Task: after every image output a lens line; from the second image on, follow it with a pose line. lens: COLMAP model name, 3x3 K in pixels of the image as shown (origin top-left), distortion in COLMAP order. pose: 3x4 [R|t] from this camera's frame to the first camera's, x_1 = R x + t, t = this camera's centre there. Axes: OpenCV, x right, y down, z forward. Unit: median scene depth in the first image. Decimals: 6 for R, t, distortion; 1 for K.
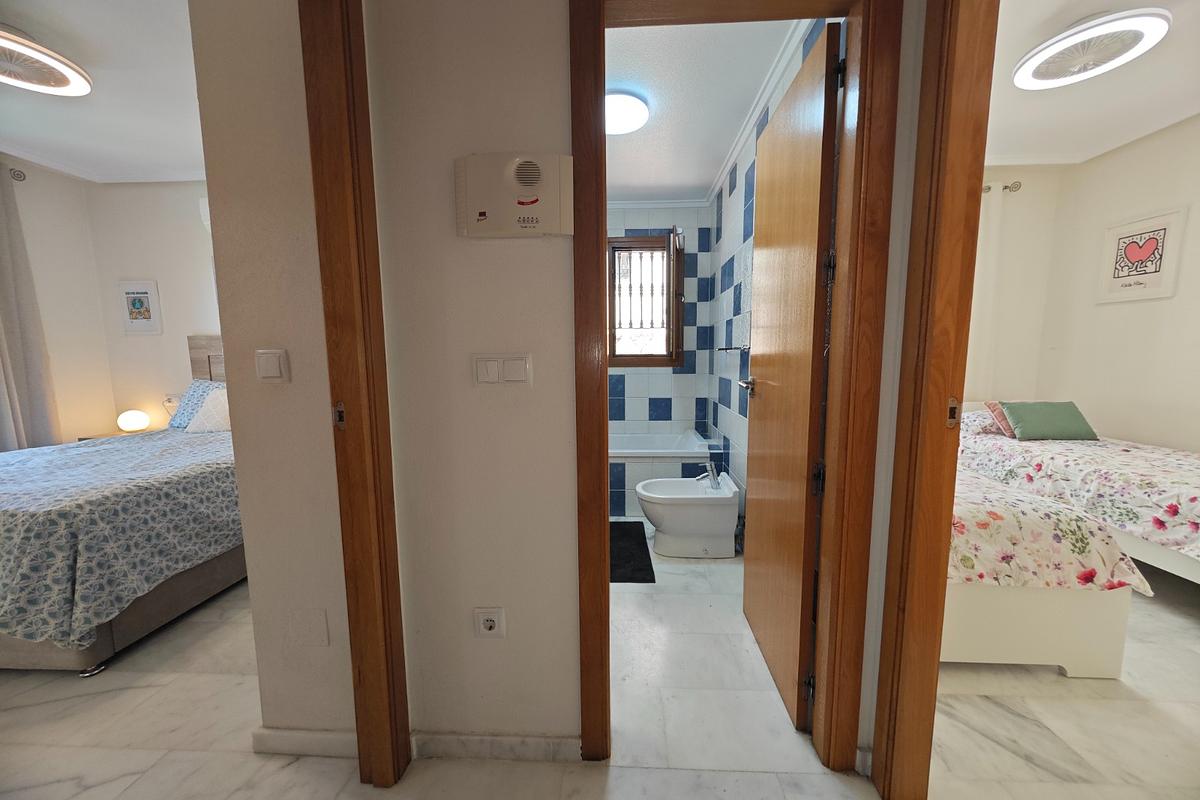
lens RADIAL K [[427.0, 0, 605.1], [0, 427.0, 403.8], [0, 0, 1]] dist [0.002205, -0.000313]
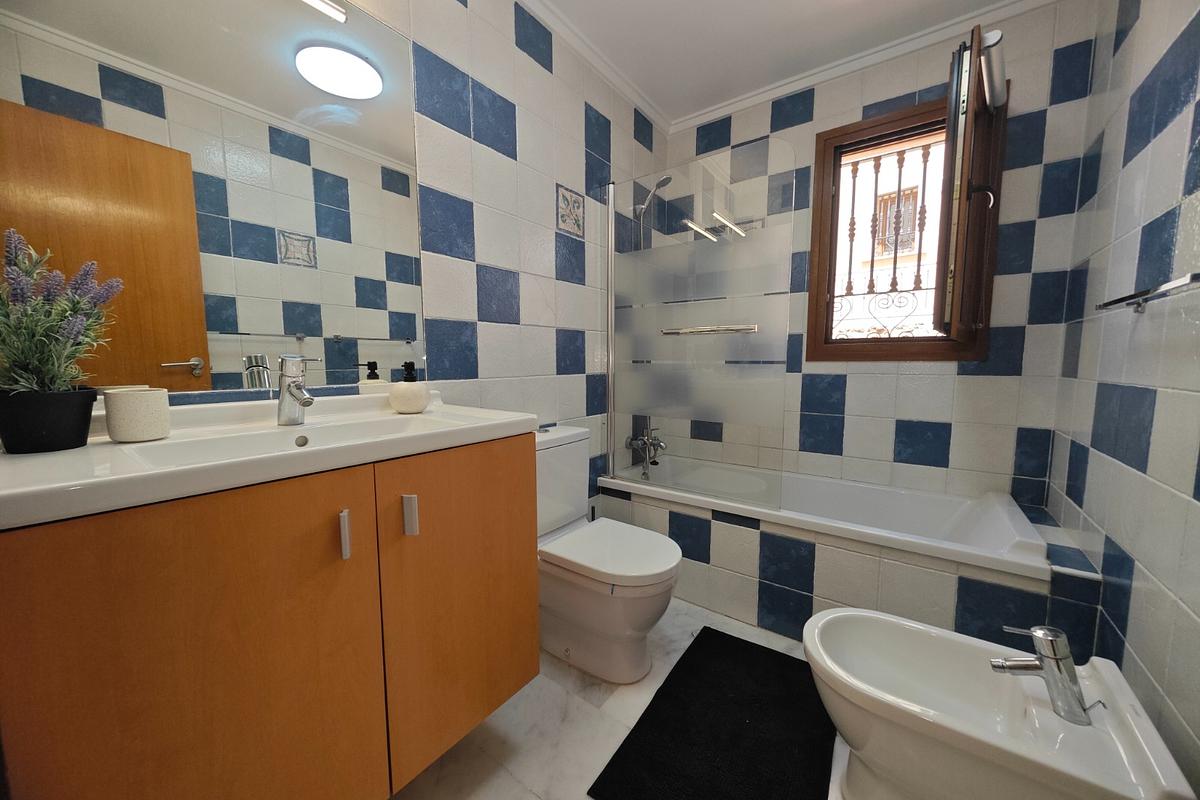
lens RADIAL K [[427.0, 0, 605.7], [0, 427.0, 403.5], [0, 0, 1]] dist [0.002205, -0.000313]
pose [[0.838930, 0.061504, -0.540752, 0.089149], [-0.067684, 0.997671, 0.008467, -0.014228], [0.540014, 0.029497, 0.841139, 0.377224]]
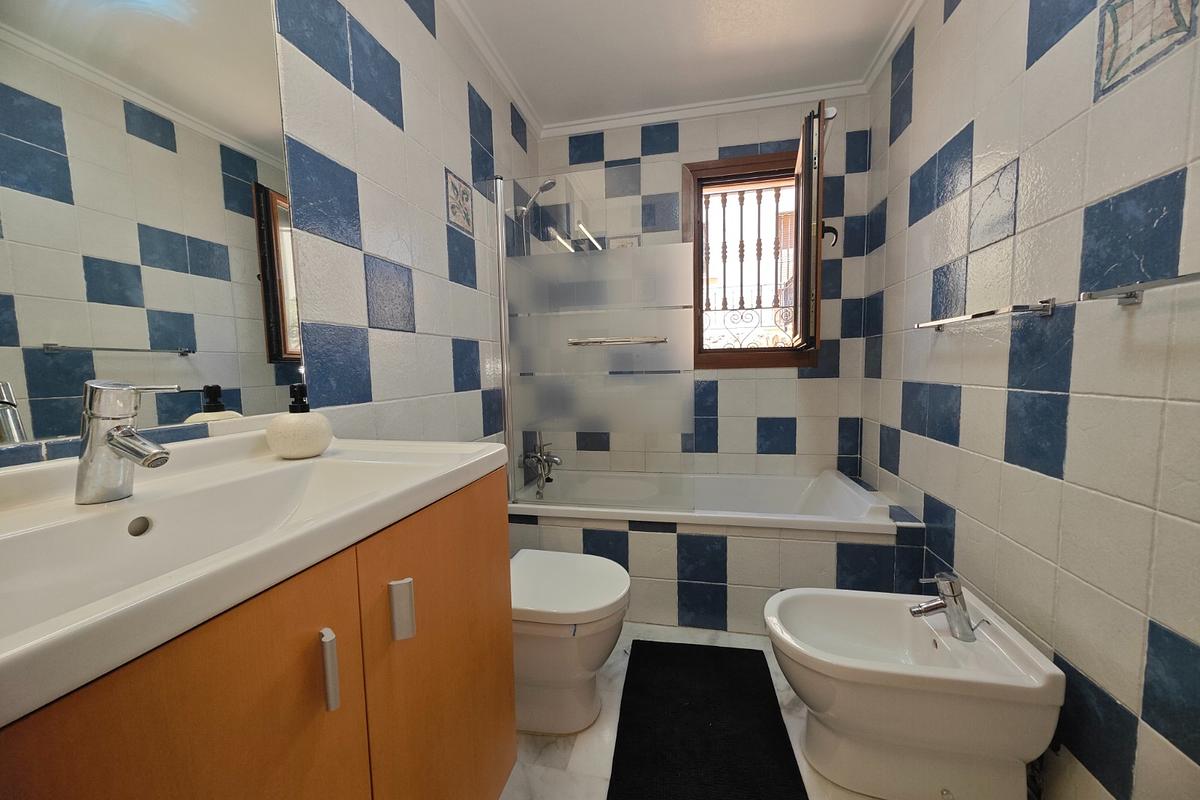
lens RADIAL K [[427.0, 0, 606.8], [0, 427.0, 403.7], [0, 0, 1]] dist [0.002205, -0.000313]
pose [[0.988385, -0.000392, -0.151969, -0.020666], [-0.003784, 0.999623, -0.027194, -0.017092], [0.151922, 0.027453, 0.988011, 0.369032]]
